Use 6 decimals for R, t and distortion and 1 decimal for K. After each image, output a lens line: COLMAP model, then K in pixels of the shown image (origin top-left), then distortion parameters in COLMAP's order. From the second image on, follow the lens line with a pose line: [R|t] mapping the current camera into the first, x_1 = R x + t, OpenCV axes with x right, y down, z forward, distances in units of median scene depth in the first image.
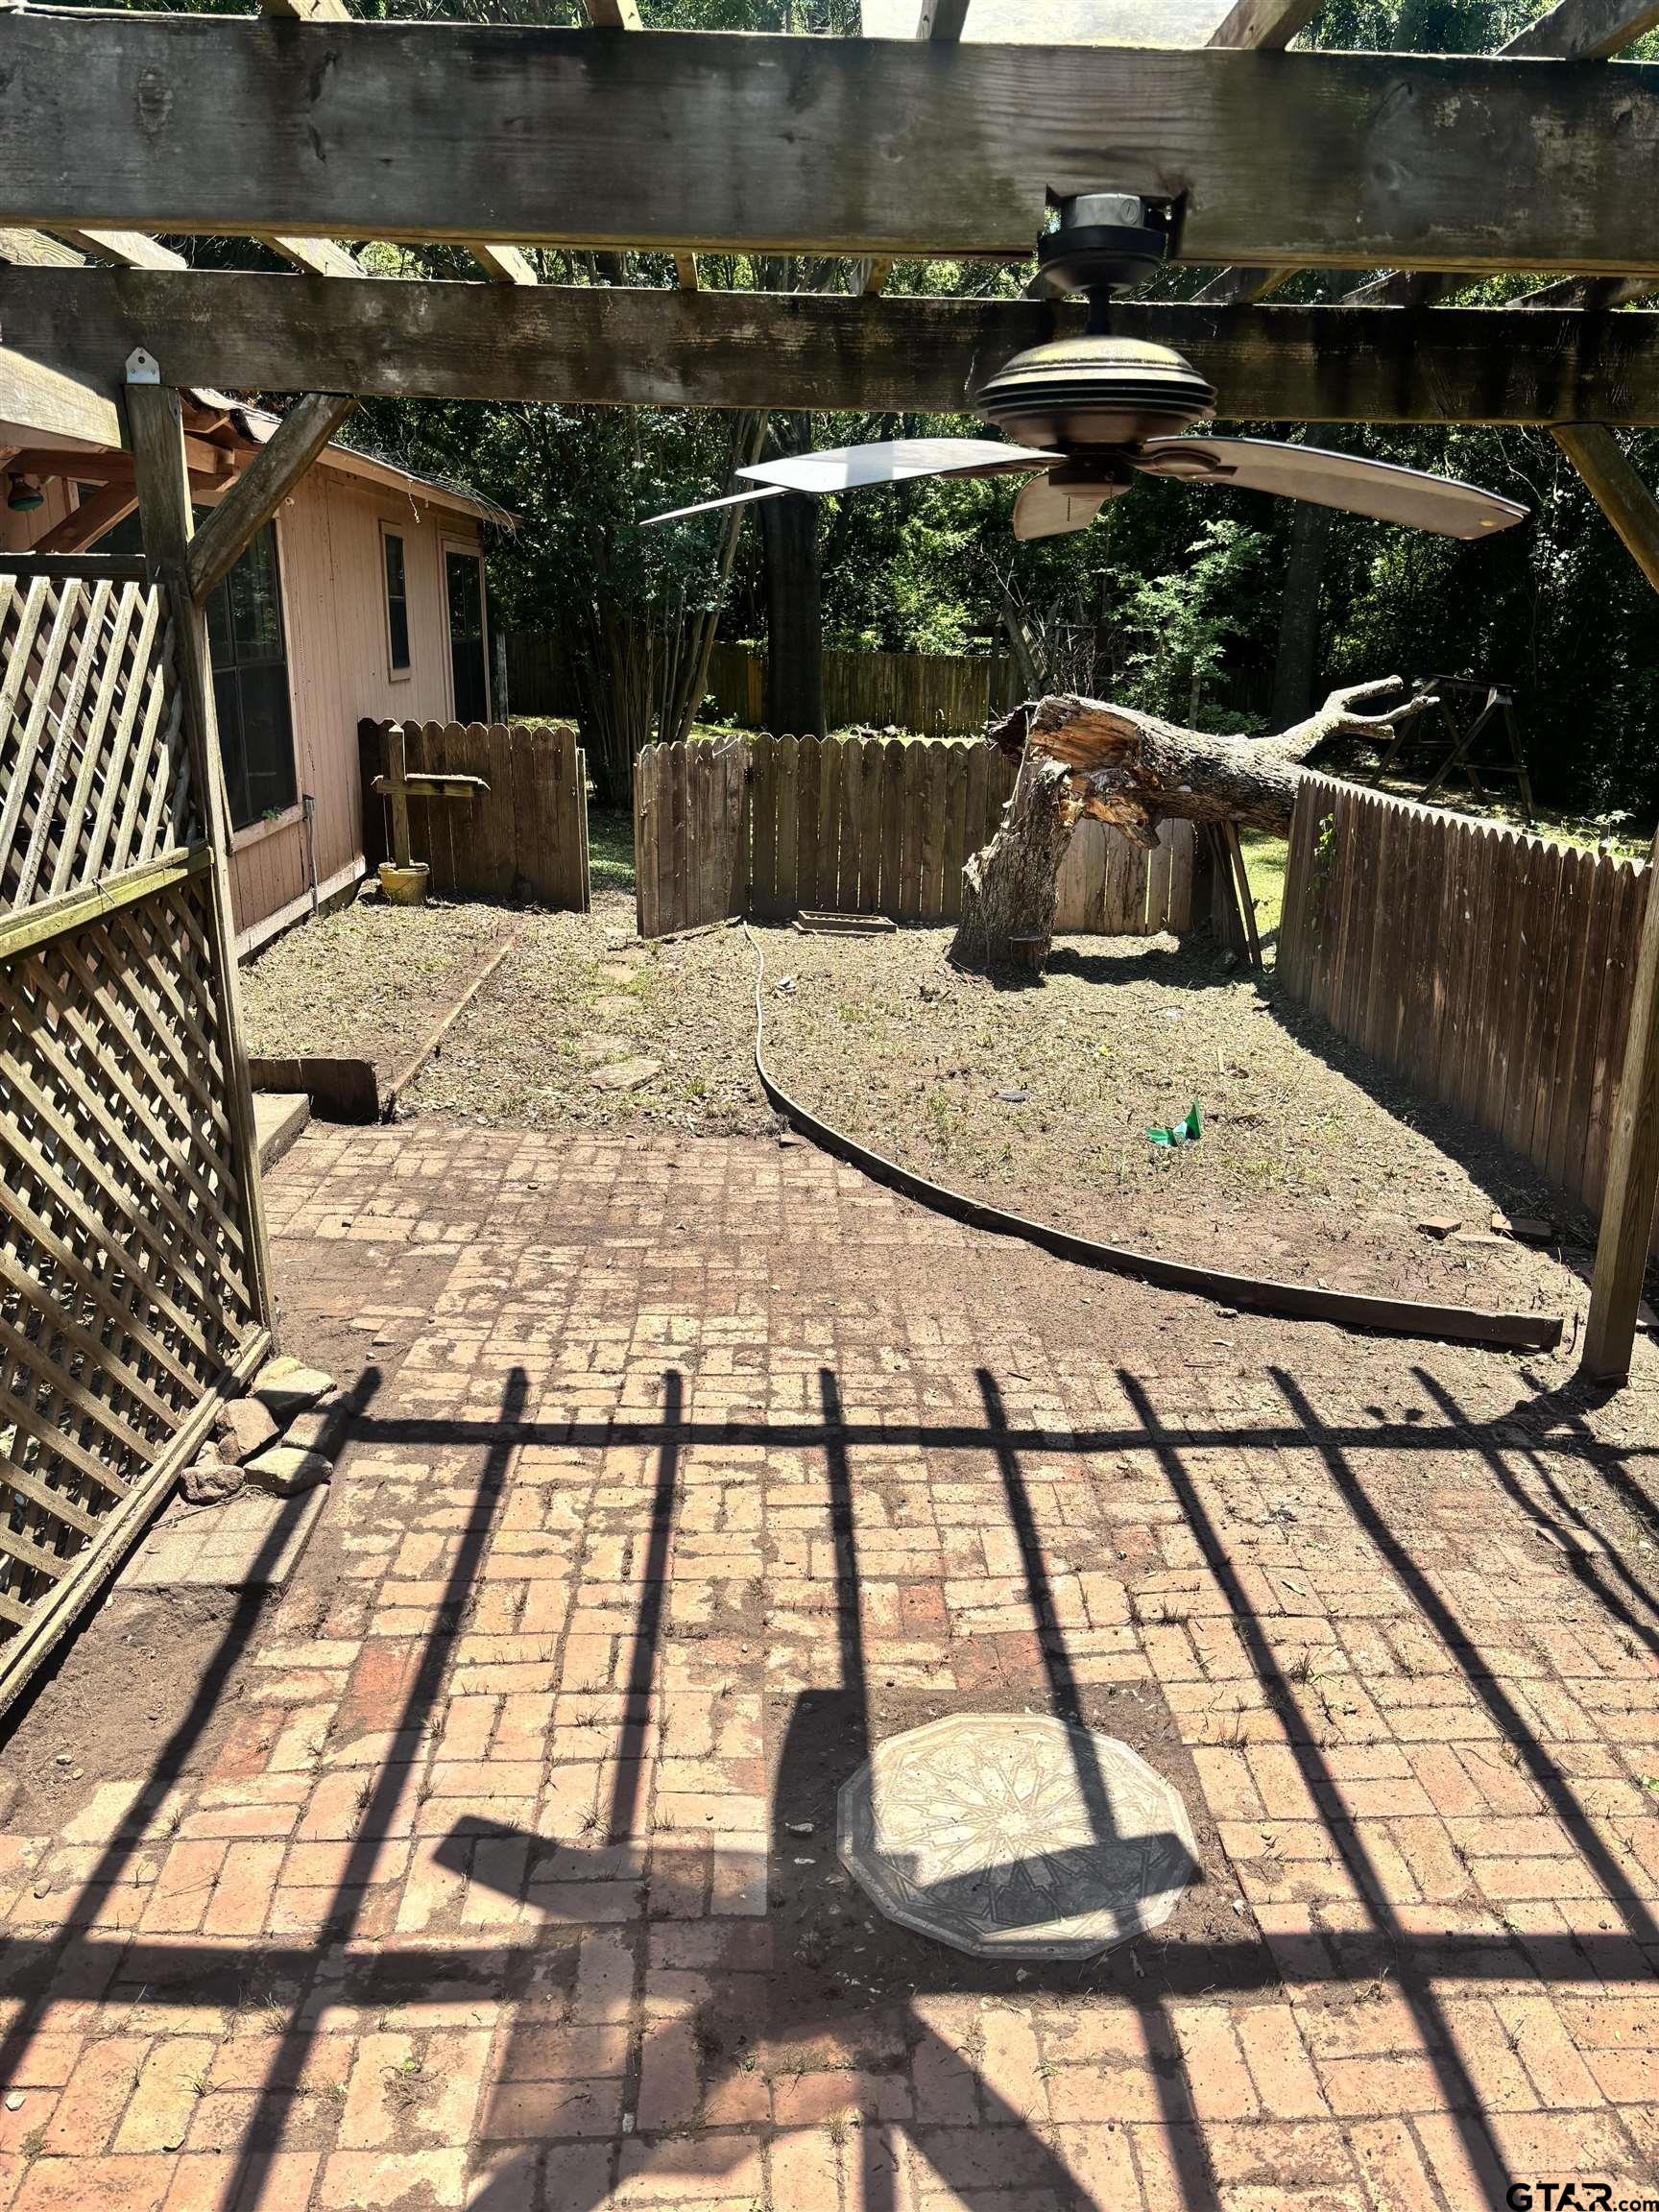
lens RADIAL K [[1674.7, 0, 833.4], [0, 1674.7, 1118.5], [0, 0, 1]] dist [0.012803, -0.002951]
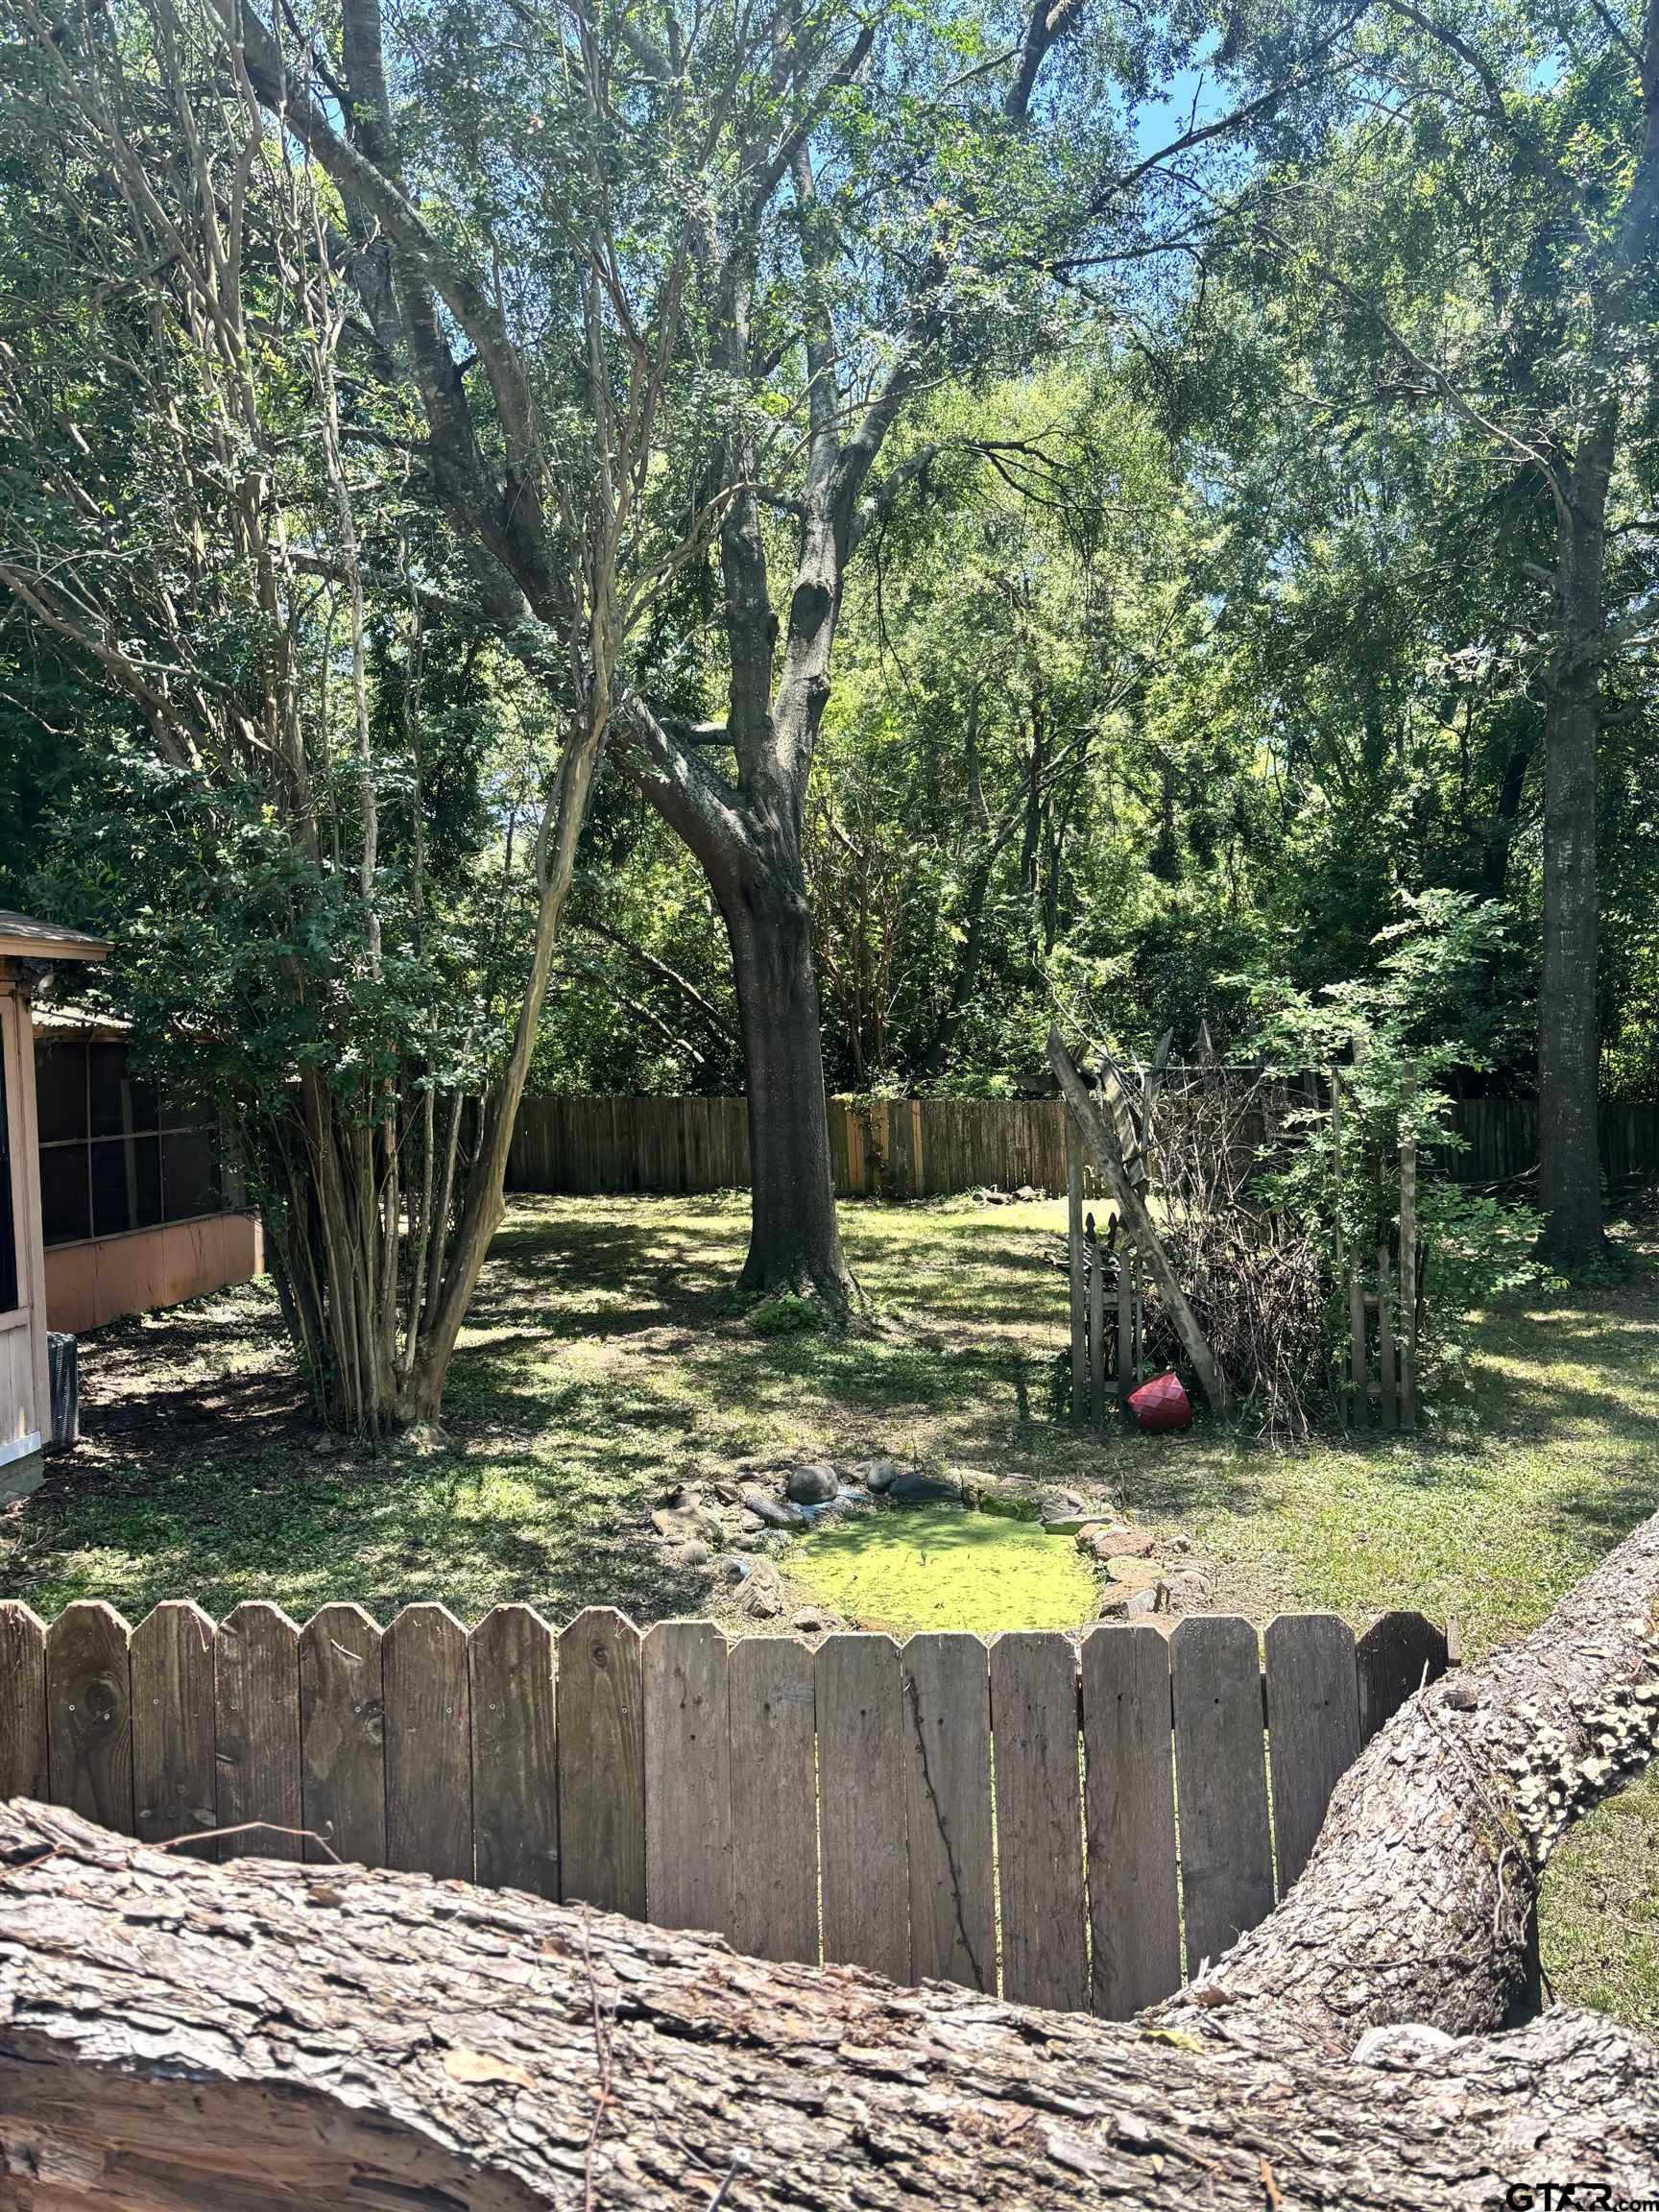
lens RADIAL K [[1674.7, 0, 833.4], [0, 1674.7, 1118.5], [0, 0, 1]] dist [0.012803, -0.002951]
pose [[0.990298, -0.042865, -0.132183, 0.098432], [0.007998, 0.967240, -0.253737, -0.128497], [0.138729, 0.250218, 0.958199, 0.422458]]
